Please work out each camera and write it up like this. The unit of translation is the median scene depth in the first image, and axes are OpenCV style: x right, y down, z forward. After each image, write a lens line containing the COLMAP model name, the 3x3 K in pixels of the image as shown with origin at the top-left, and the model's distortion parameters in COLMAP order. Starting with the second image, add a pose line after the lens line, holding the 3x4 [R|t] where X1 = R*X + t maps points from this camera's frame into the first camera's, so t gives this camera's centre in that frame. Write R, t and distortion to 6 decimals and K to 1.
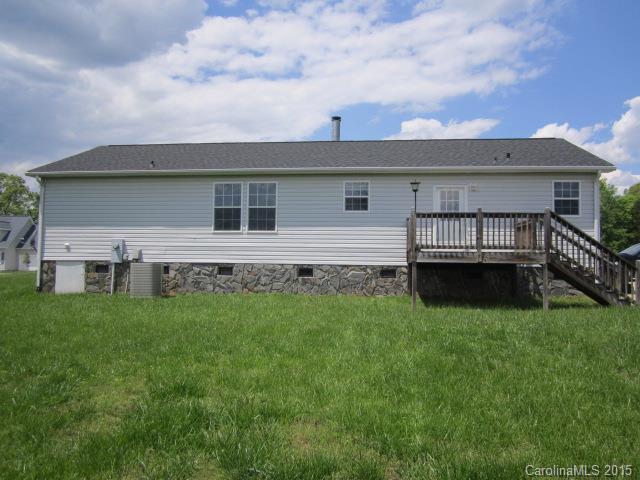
lens RADIAL K [[536.3, 0, 322.8], [0, 536.3, 246.2], [0, 0, 1]] dist [-0.051079, -0.005921]
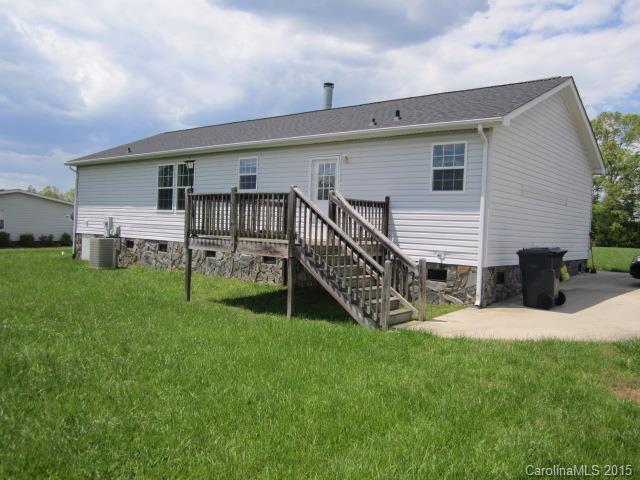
lens RADIAL K [[536.3, 0, 321.4], [0, 536.3, 233.3], [0, 0, 1]] dist [-0.051079, -0.005921]
pose [[0.838471, 0.028052, -0.544223, 0.630954], [-0.011129, 0.999347, 0.034364, -0.021616], [0.544832, -0.022757, 0.838236, 0.268327]]
